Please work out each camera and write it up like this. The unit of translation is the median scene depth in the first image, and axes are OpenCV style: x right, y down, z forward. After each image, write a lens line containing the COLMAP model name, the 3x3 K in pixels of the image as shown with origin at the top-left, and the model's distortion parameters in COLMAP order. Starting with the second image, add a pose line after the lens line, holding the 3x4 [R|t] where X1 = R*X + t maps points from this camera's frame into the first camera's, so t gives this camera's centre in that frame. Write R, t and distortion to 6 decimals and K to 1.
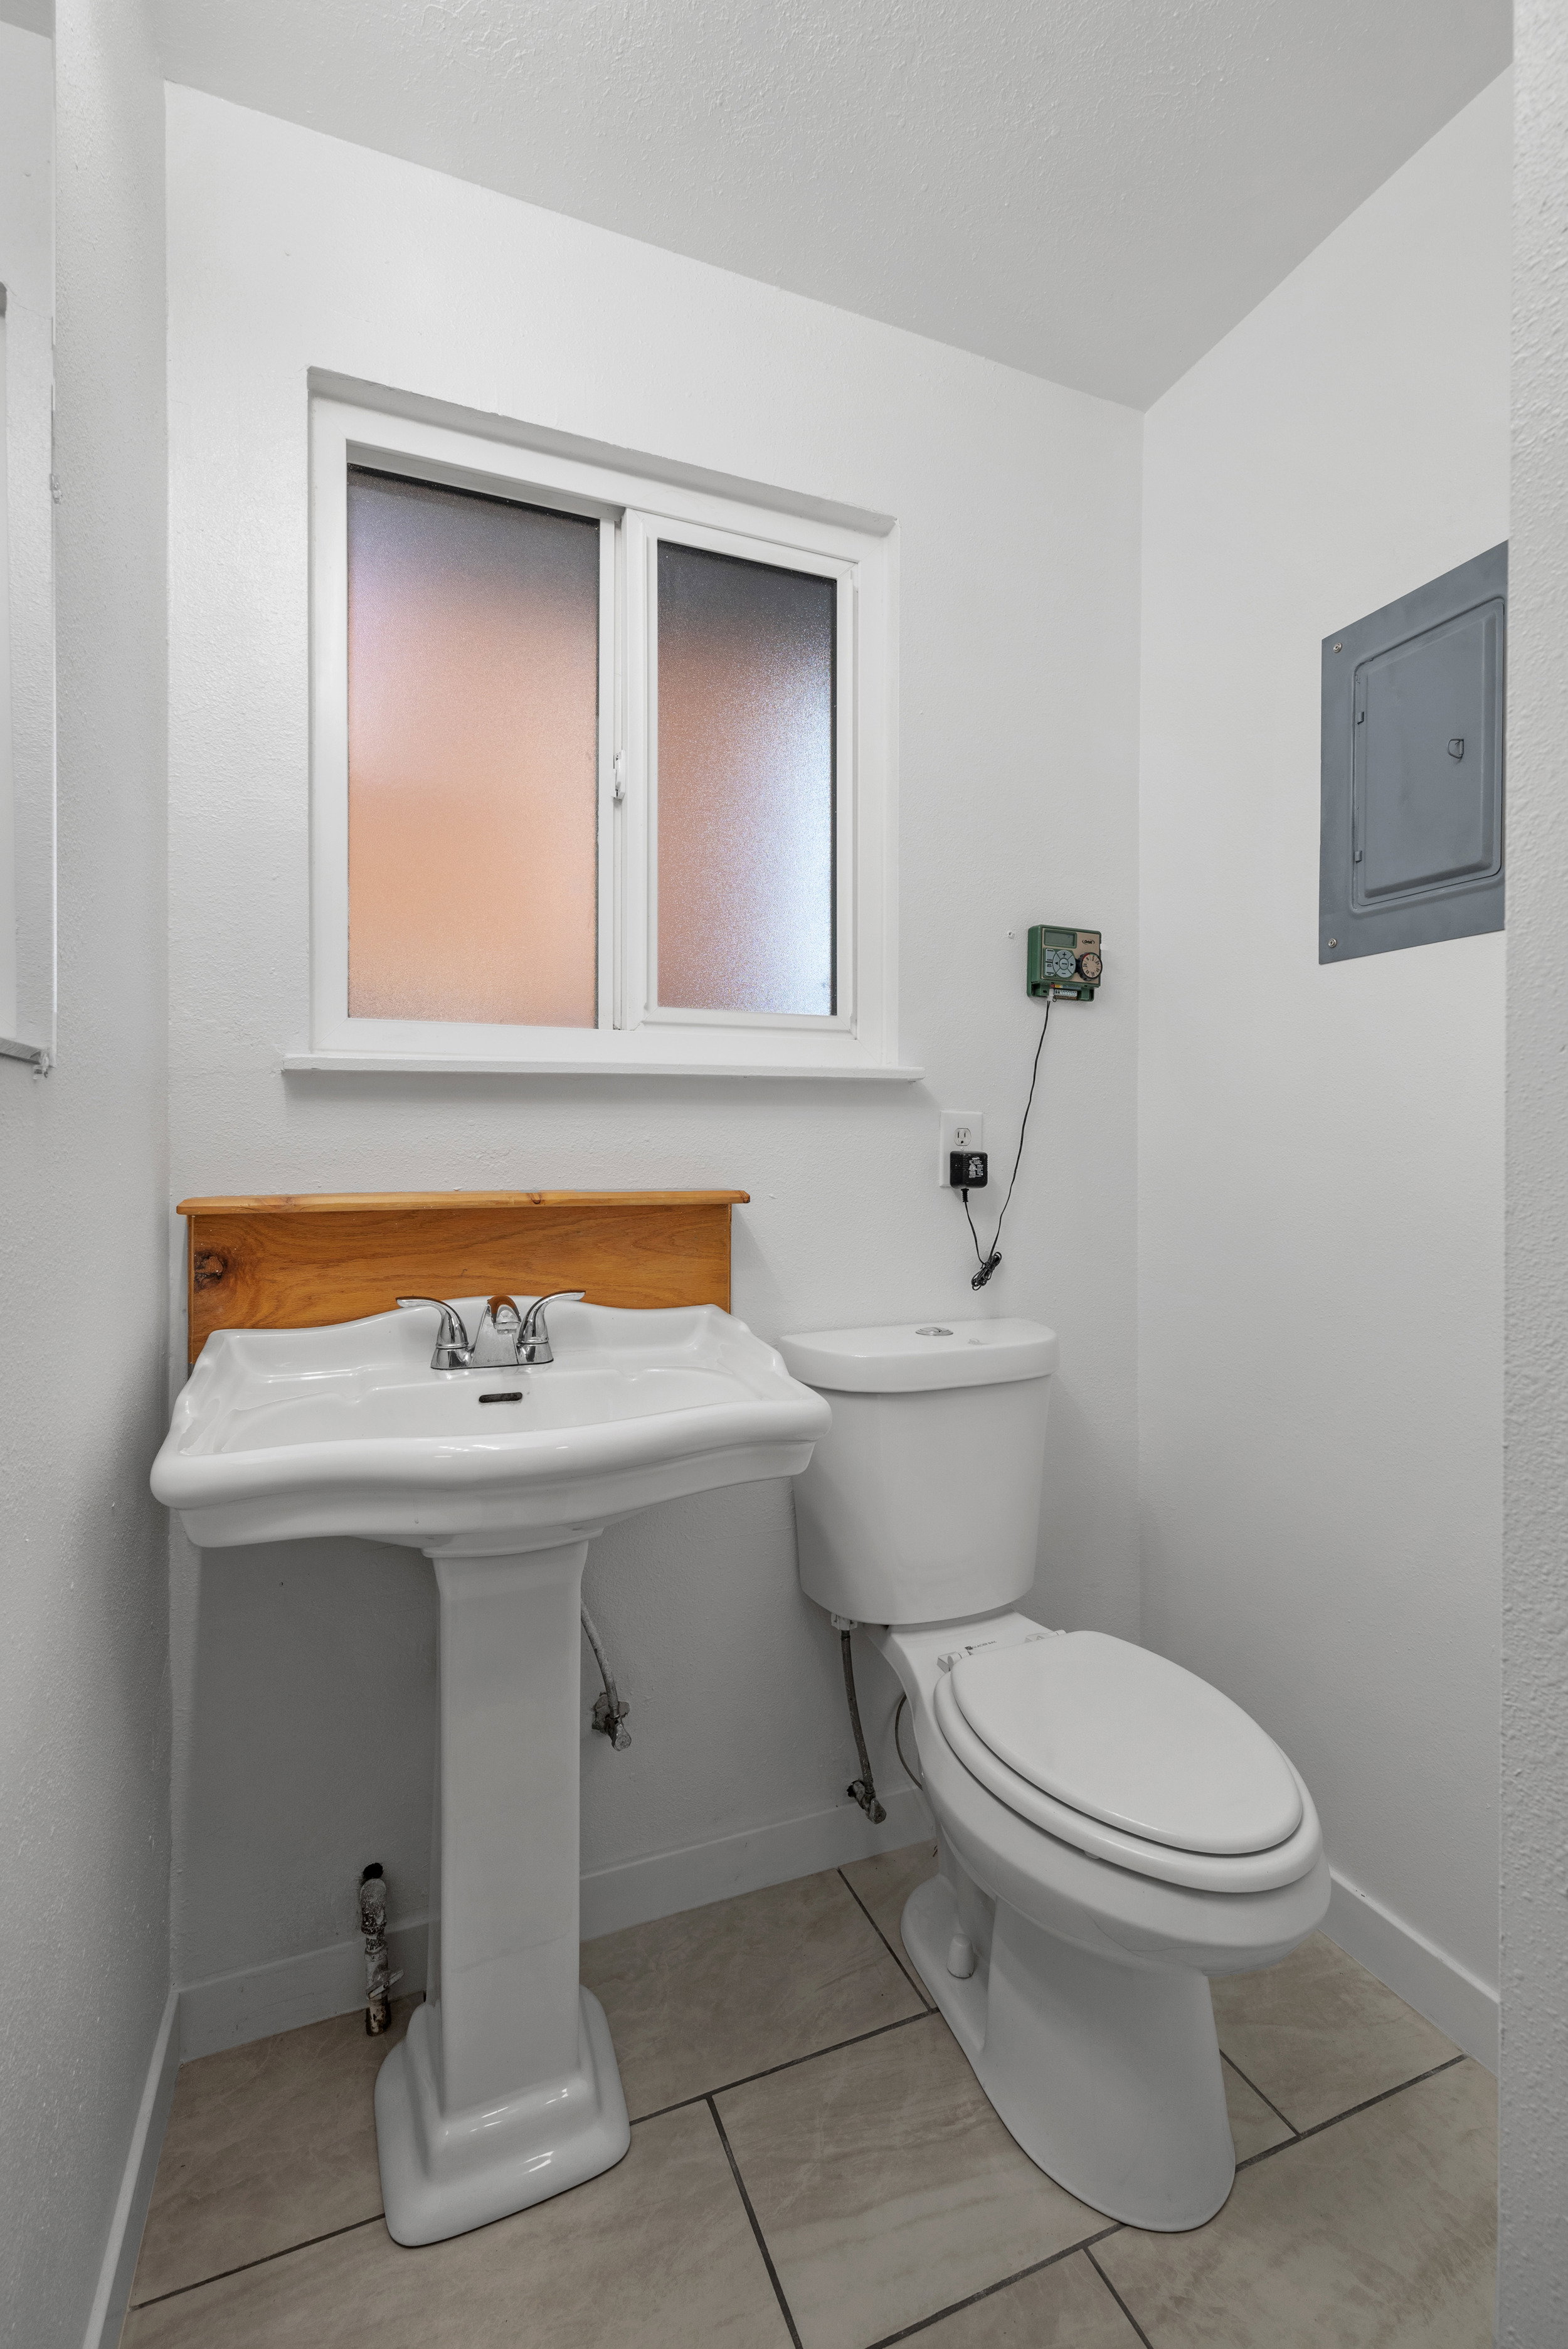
lens RADIAL K [[1021.7, 0, 784.1], [0, 1021.7, 1166.3], [0, 0, 1]] dist [-0.000018, -0.000007]
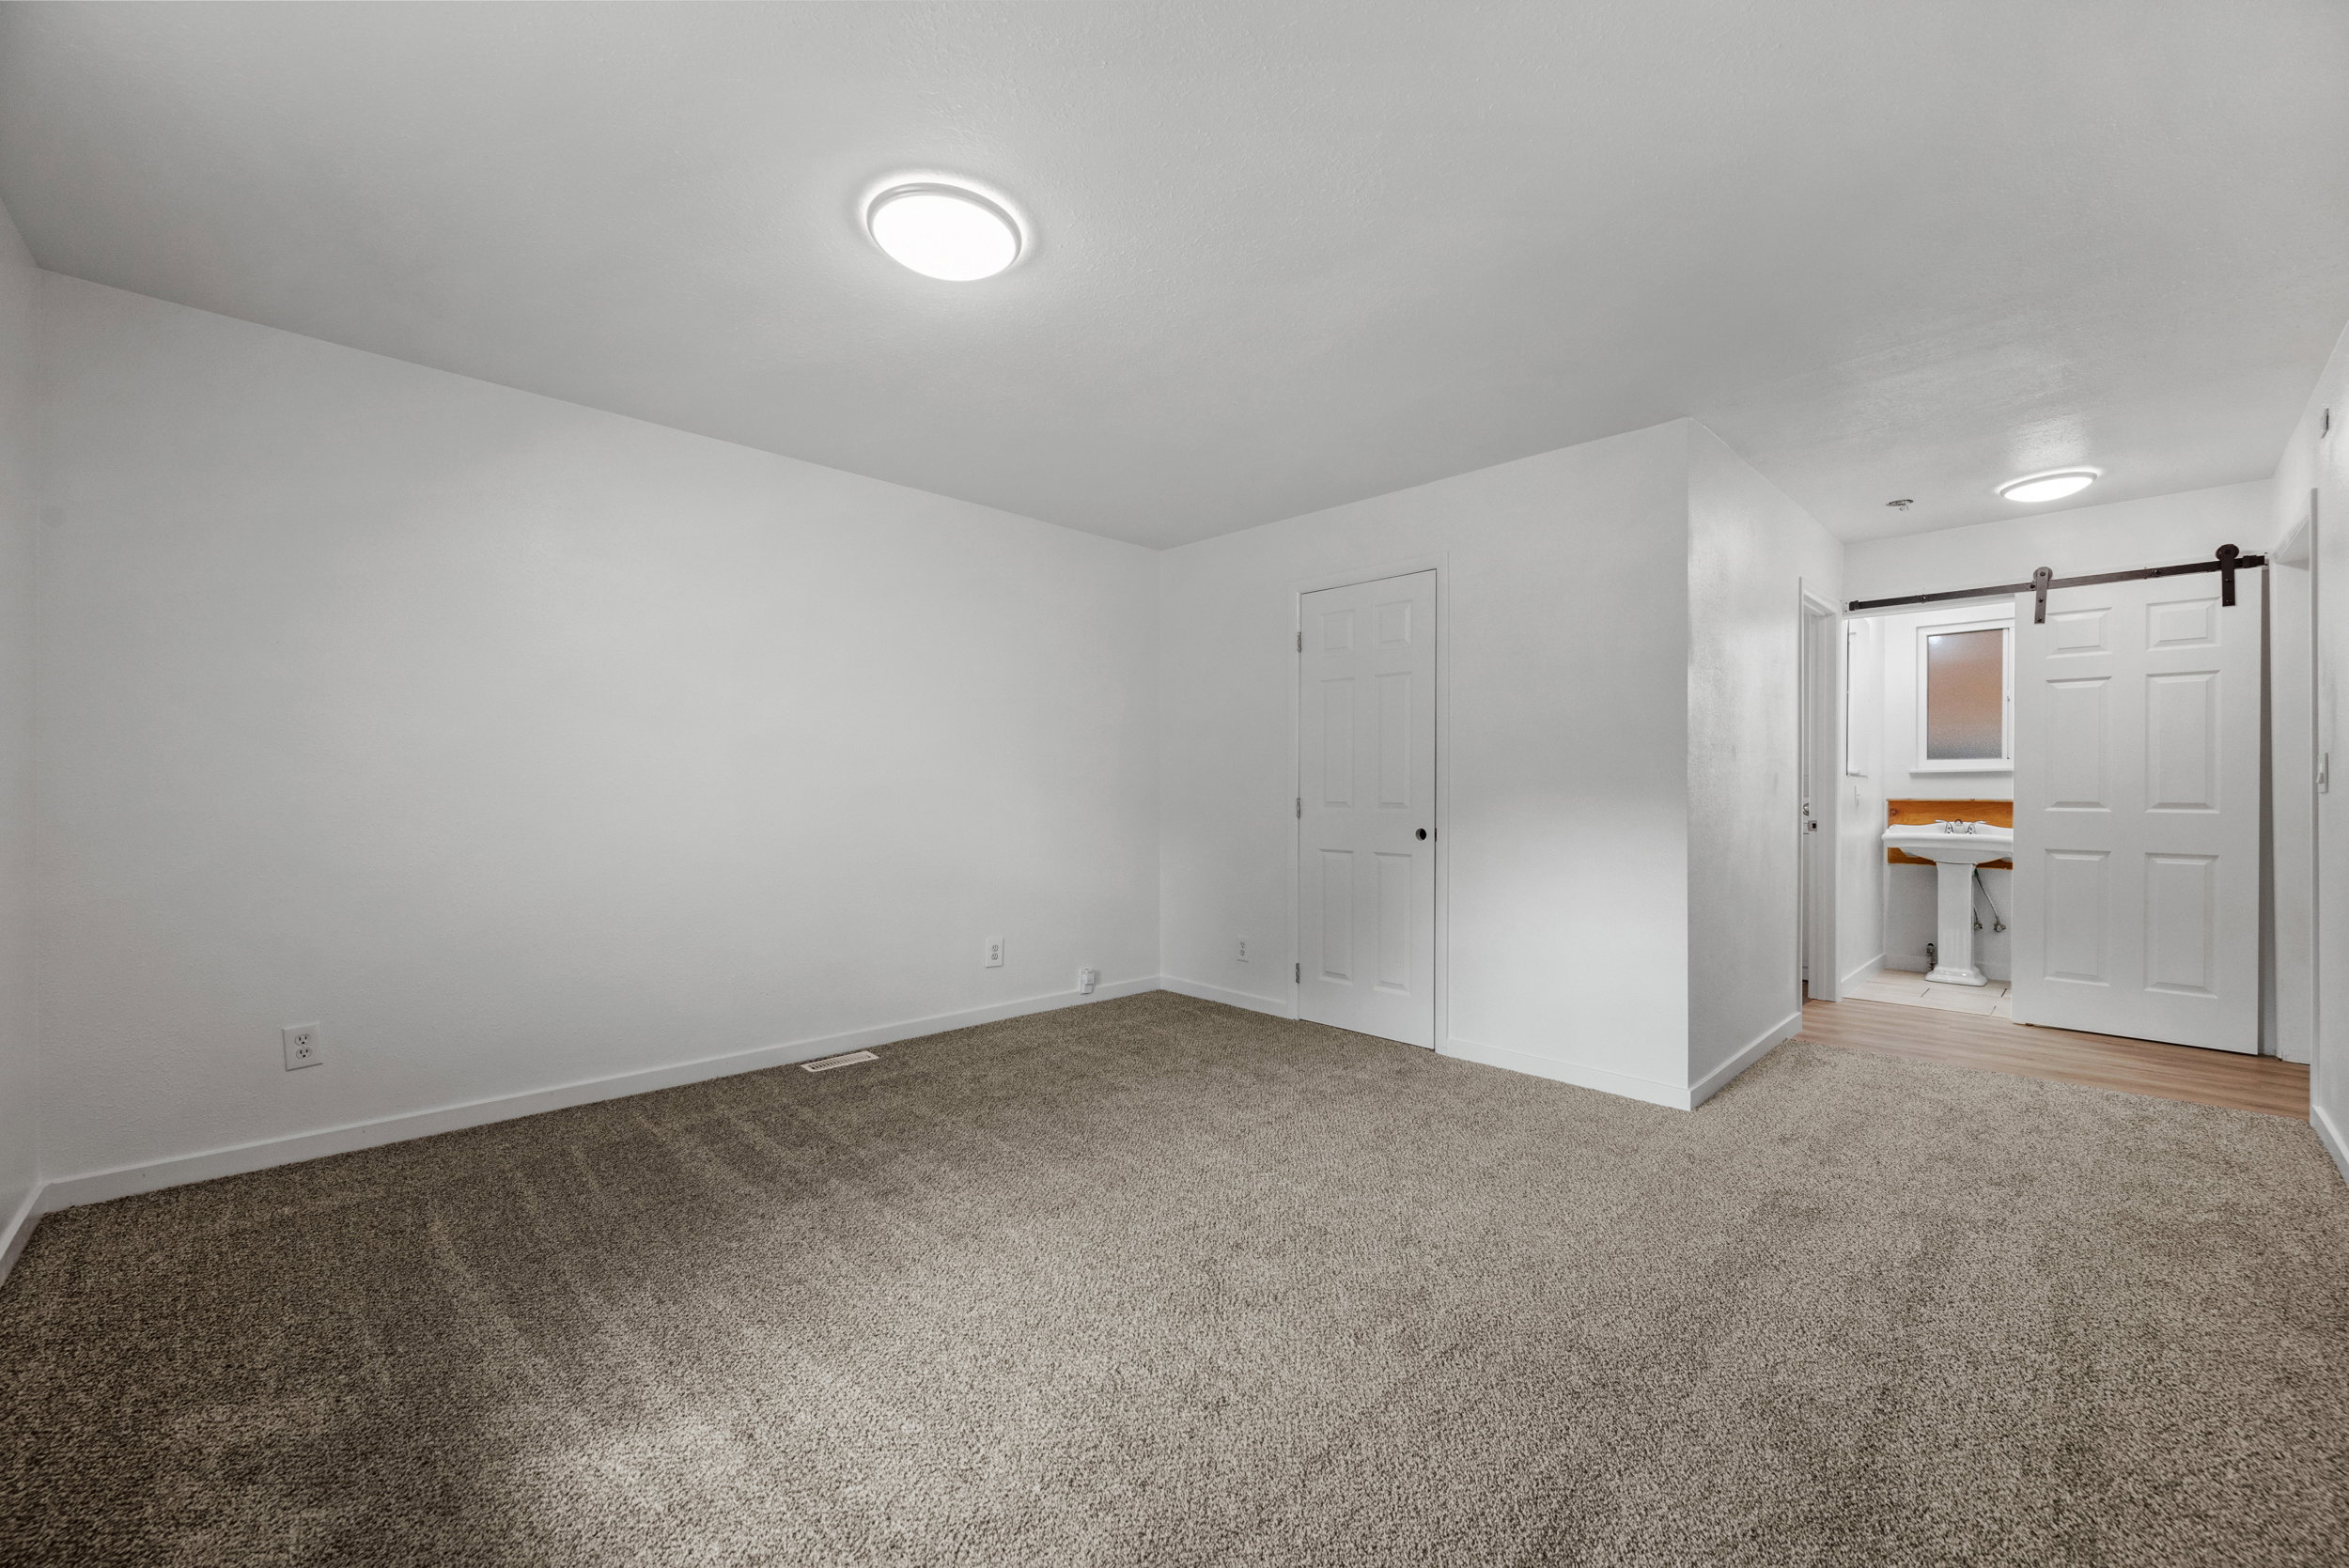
lens RADIAL K [[927.4, 0, 1174.5], [0, 927.4, 784.0], [0, 0, 1]] dist [0.001454, 0.000142]
pose [[0.377901, -0.008182, -0.925810, 2.315681], [-0.011868, 0.999836, -0.013681, 0.060740], [0.925770, 0.016158, 0.377742, -3.975873]]
